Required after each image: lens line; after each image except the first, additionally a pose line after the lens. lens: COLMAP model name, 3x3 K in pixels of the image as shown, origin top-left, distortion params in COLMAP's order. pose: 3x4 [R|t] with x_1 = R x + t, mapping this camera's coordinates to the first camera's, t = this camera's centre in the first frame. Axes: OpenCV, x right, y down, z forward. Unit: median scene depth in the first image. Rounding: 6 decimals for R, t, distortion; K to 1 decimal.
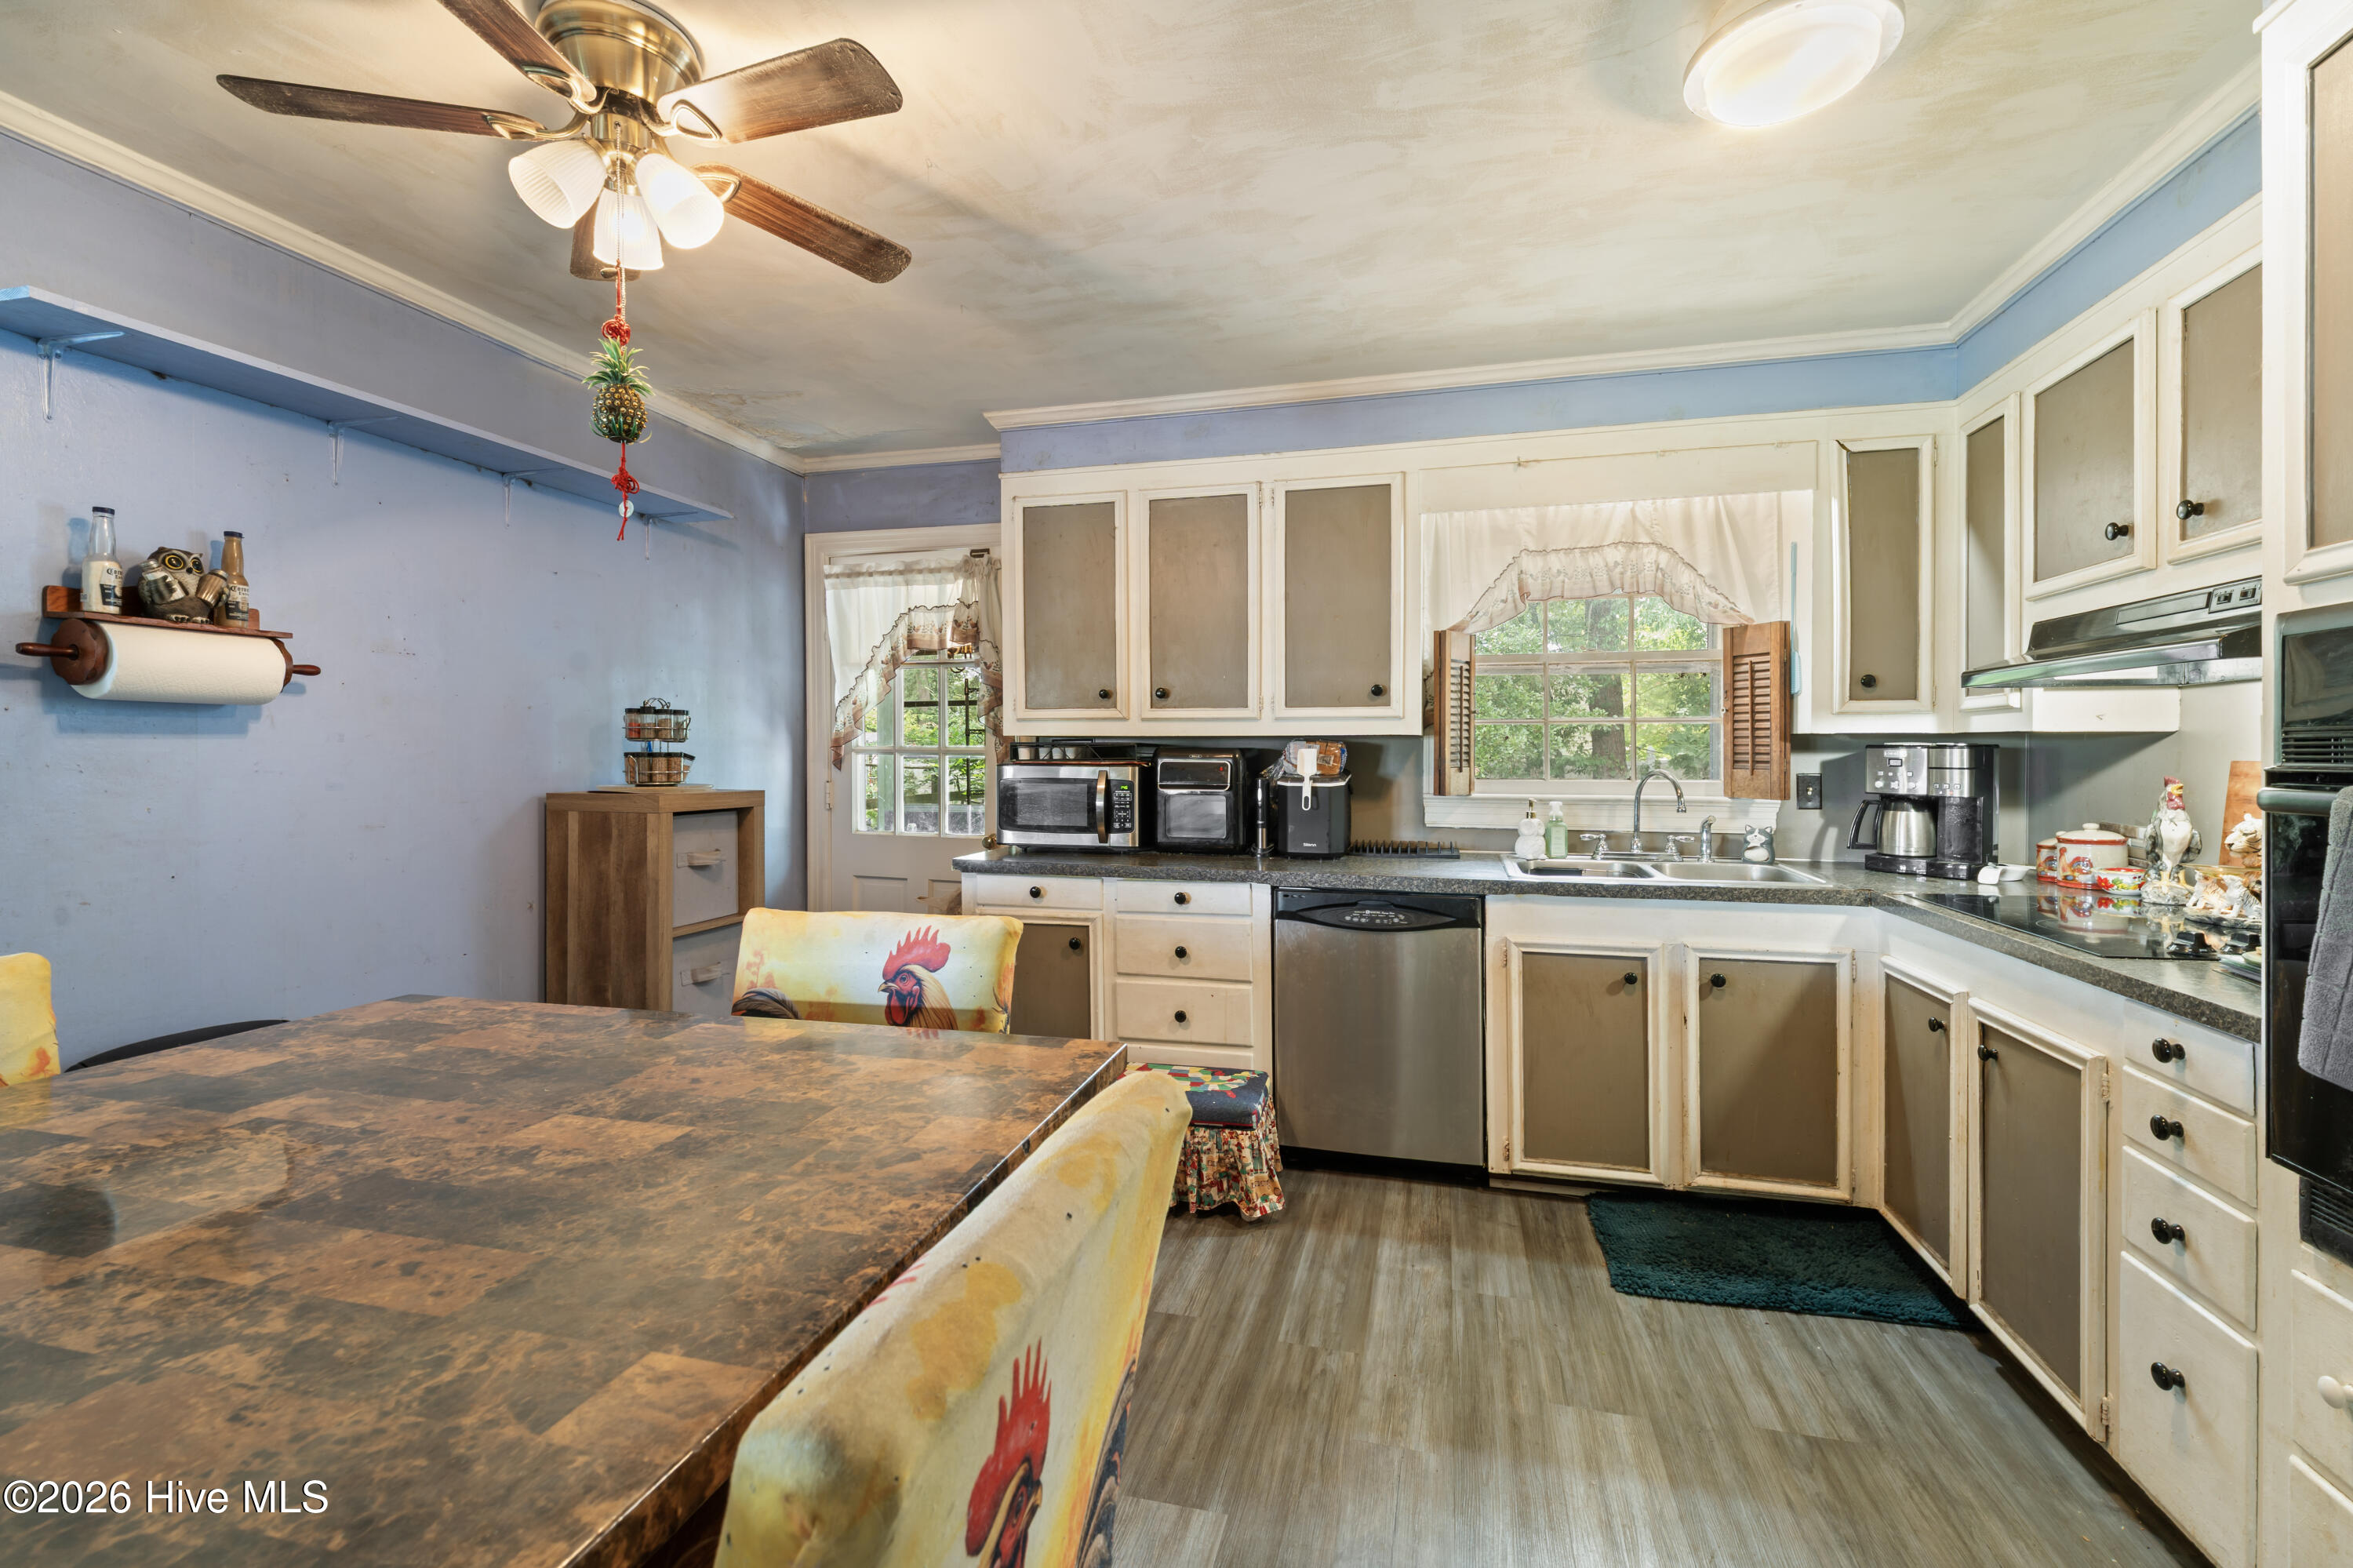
lens RADIAL K [[981.3, 0, 1209.7], [0, 981.3, 772.0], [0, 0, 1]] dist [0.003474, -0.003440]
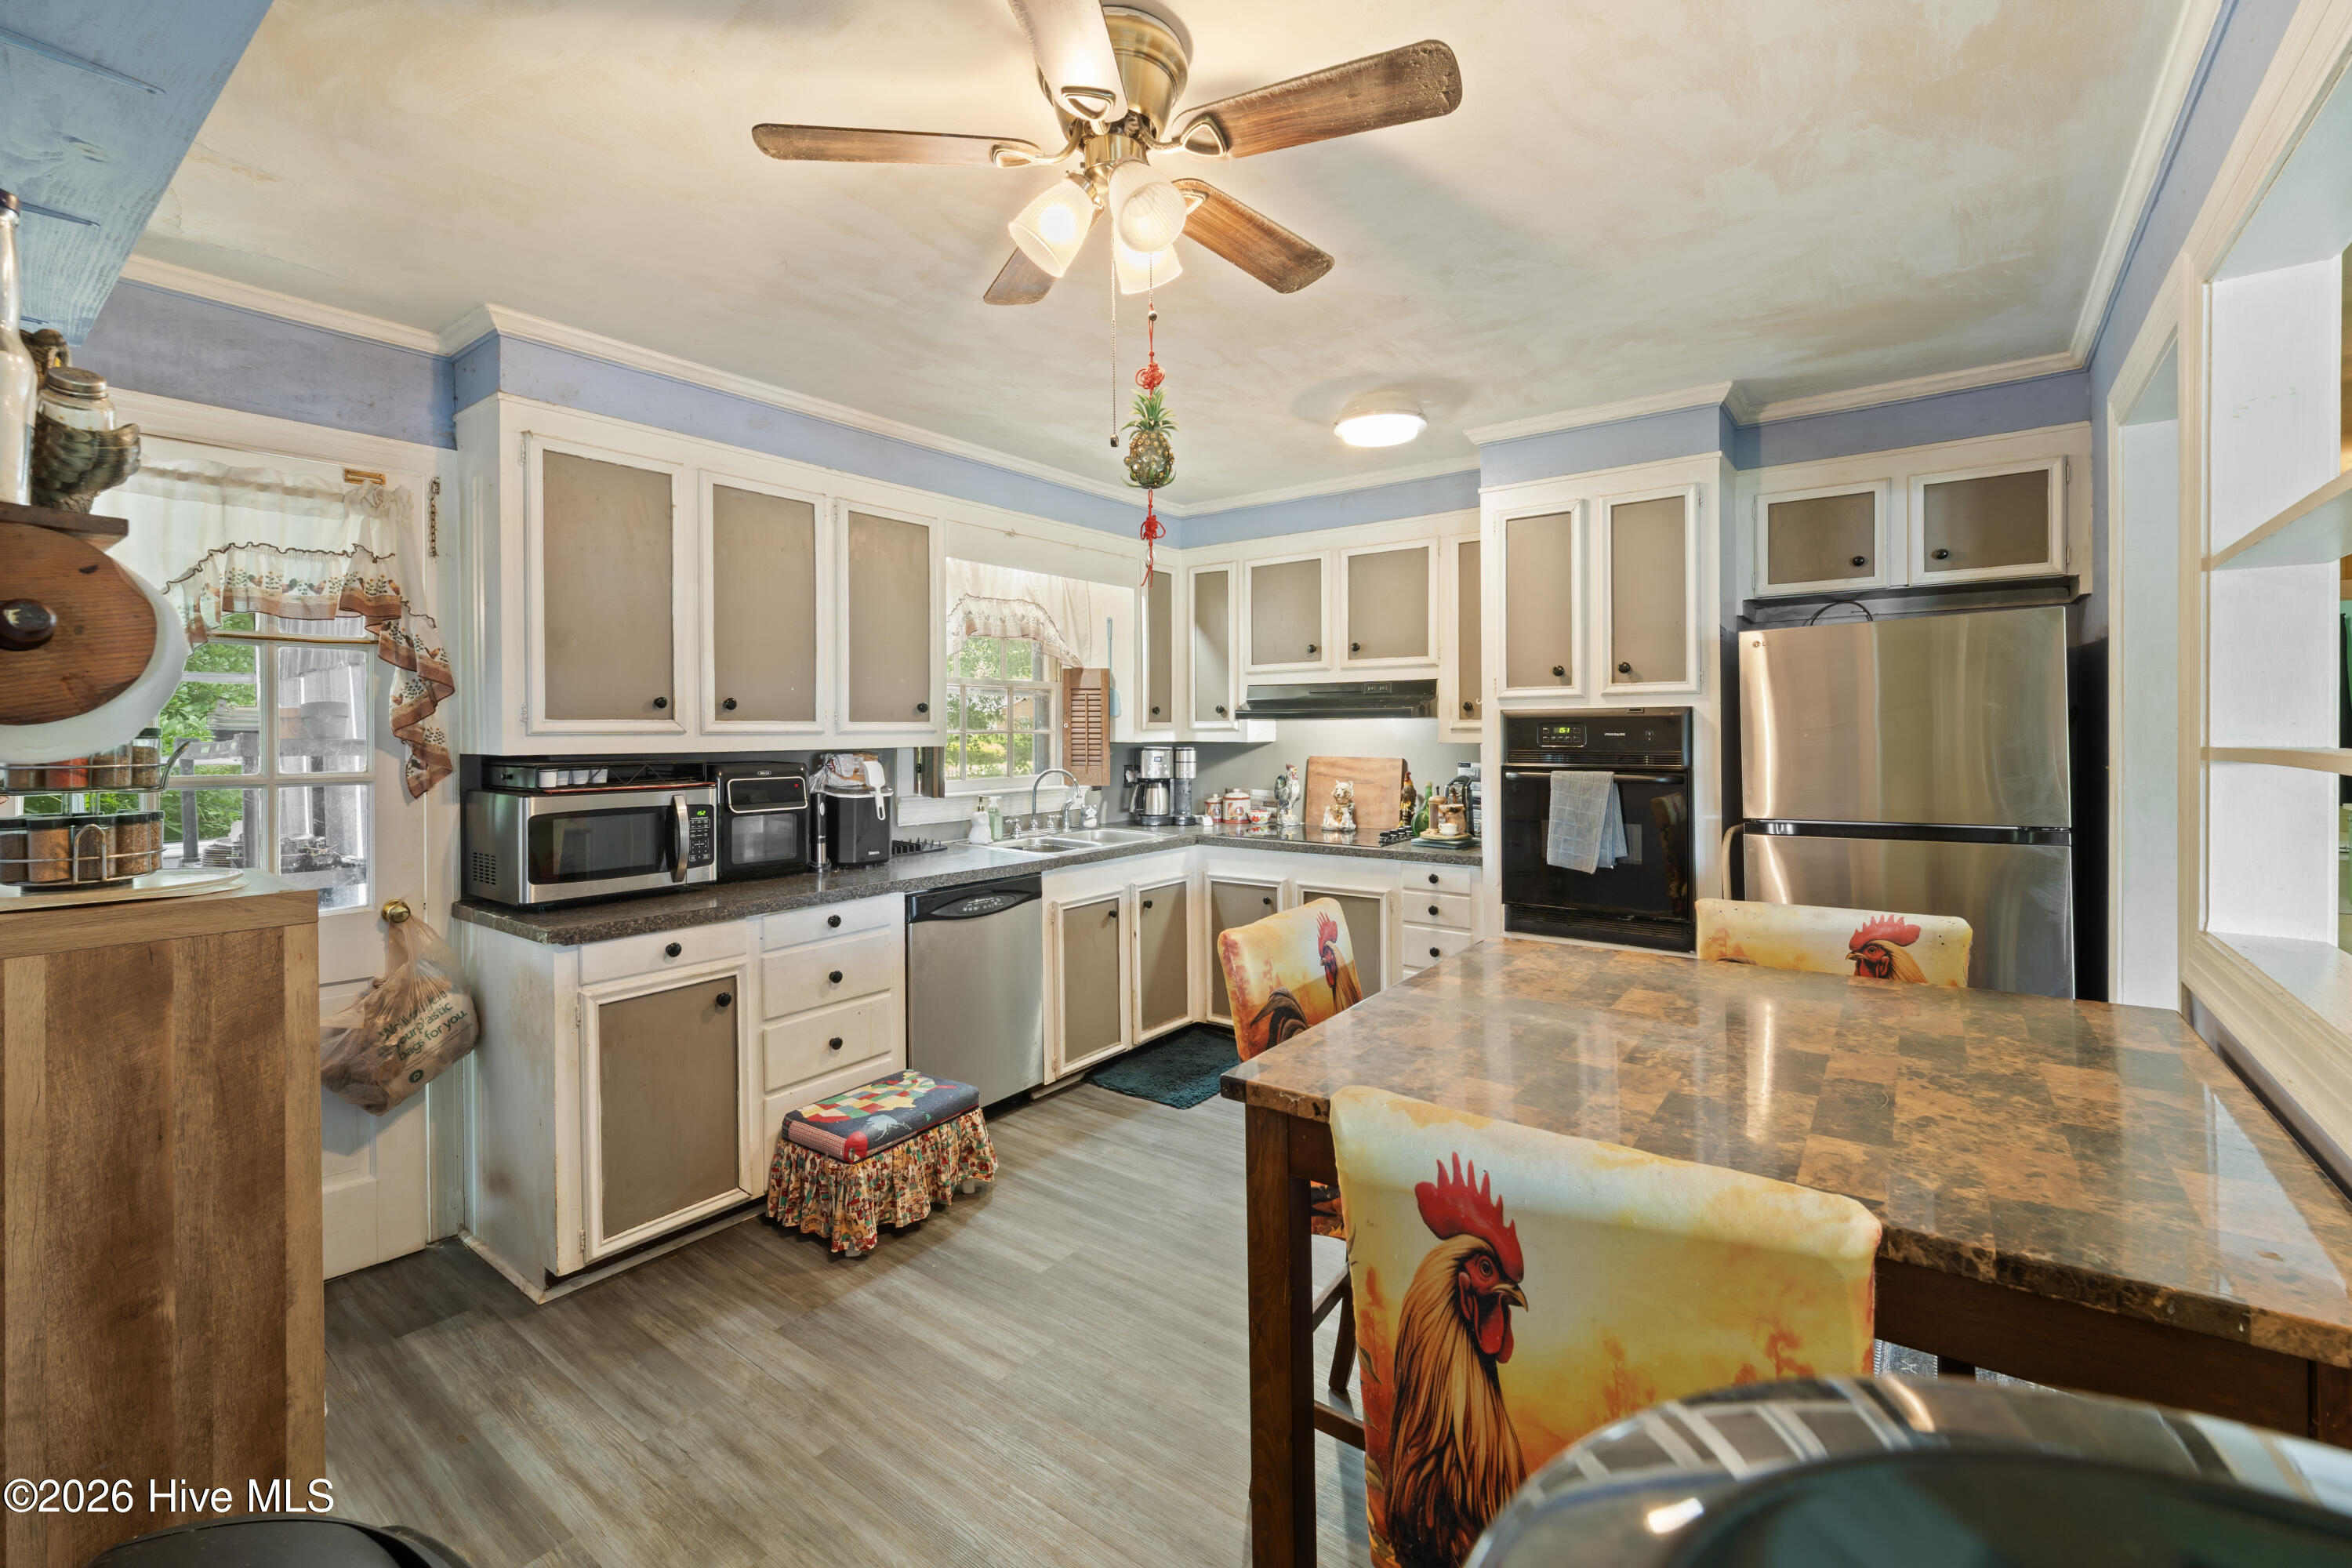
lens RADIAL K [[980.8, 0, 1162.9], [0, 980.8, 750.4], [0, 0, 1]] dist [0.003474, -0.003440]
pose [[0.406350, -0.022285, 0.913446, -0.858845], [0.025523, 0.999589, 0.013032, -0.048480], [-0.913361, 0.018018, 0.406752, 0.339246]]
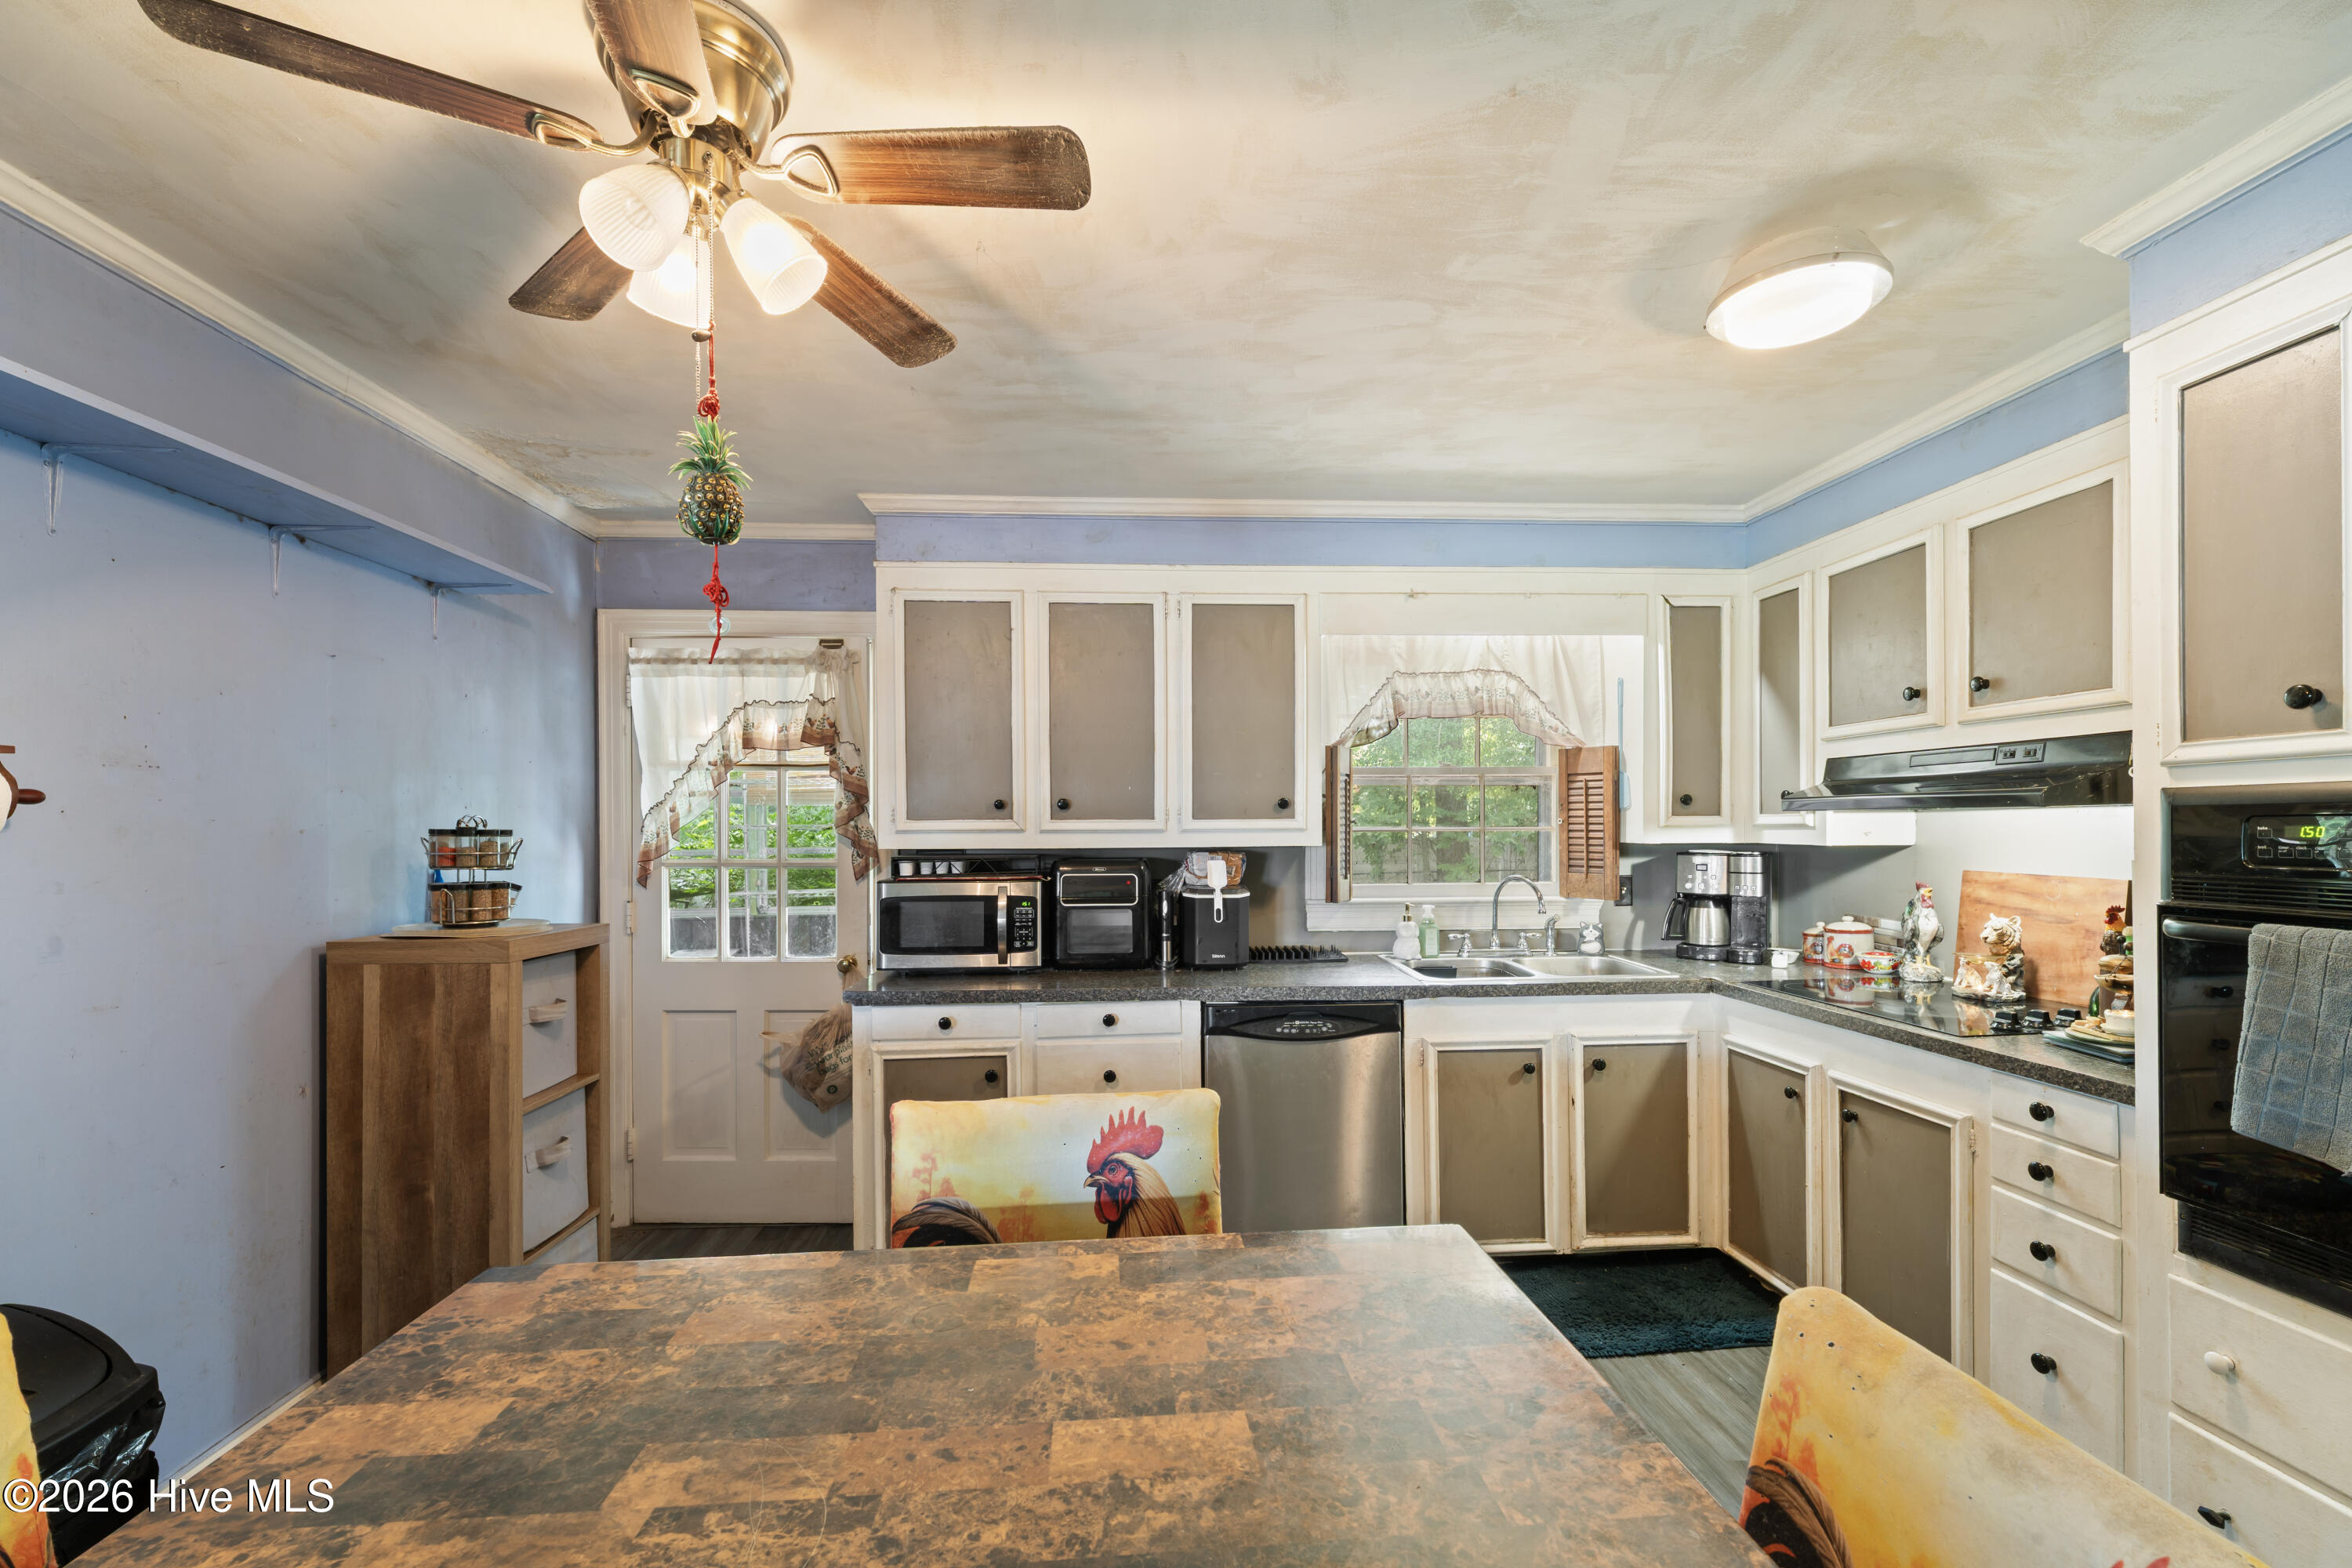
lens RADIAL K [[980.8, 0, 1195.5], [0, 980.8, 840.2], [0, 0, 1]] dist [0.003474, -0.003440]
pose [[0.950824, -0.010312, 0.309559, -0.271378], [0.013014, 0.999893, -0.006666, -0.045207], [-0.309457, 0.010367, 0.950857, 0.059507]]
